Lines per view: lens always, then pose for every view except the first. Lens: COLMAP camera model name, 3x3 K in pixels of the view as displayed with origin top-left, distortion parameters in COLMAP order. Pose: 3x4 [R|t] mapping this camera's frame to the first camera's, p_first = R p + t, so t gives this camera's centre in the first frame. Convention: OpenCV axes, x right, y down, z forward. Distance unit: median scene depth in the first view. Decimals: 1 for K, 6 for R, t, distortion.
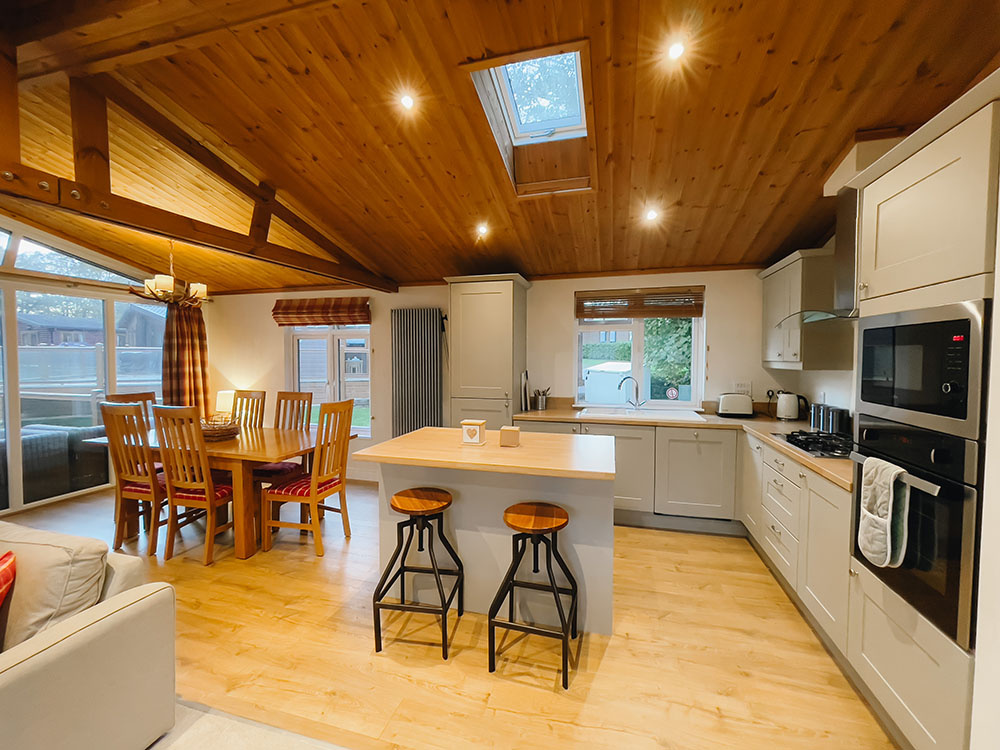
lens RADIAL K [[416.1, 0, 500.0], [0, 416.1, 375.0], [0, 0, 1]] dist [-0.001976, -0.000146]
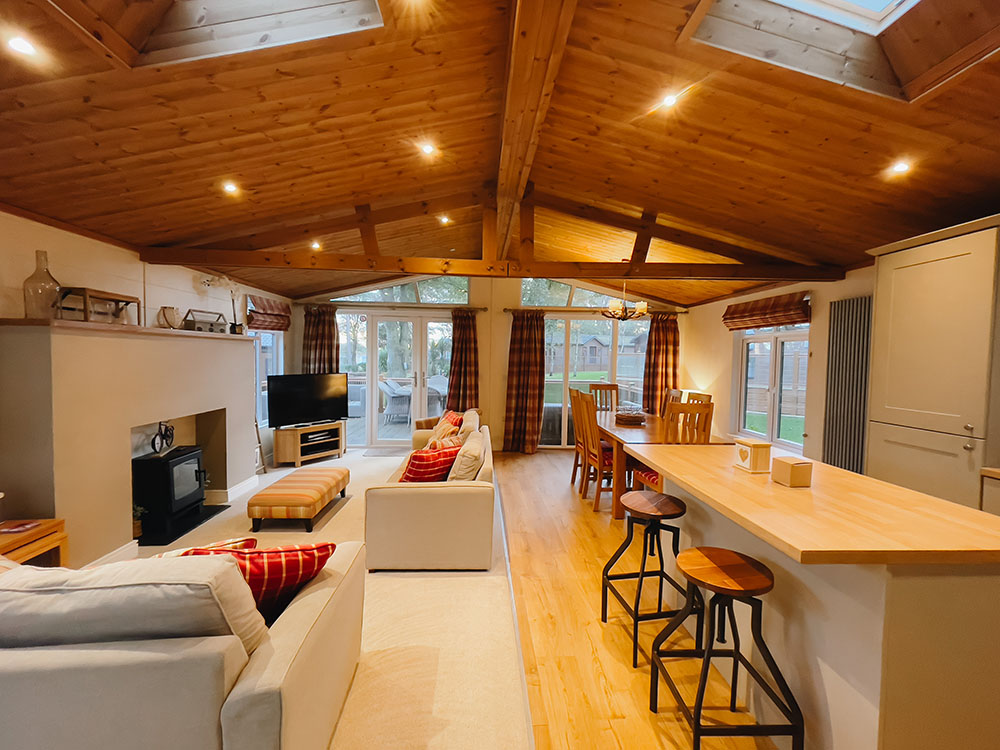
lens RADIAL K [[416.1, 0, 500.0], [0, 416.1, 375.0], [0, 0, 1]] dist [-0.001976, -0.000146]
pose [[0.311177, 0.044502, -0.949310, 0.294043], [-0.060800, 0.997789, 0.026845, -0.002741], [0.948405, 0.049365, 0.313194, 0.161150]]
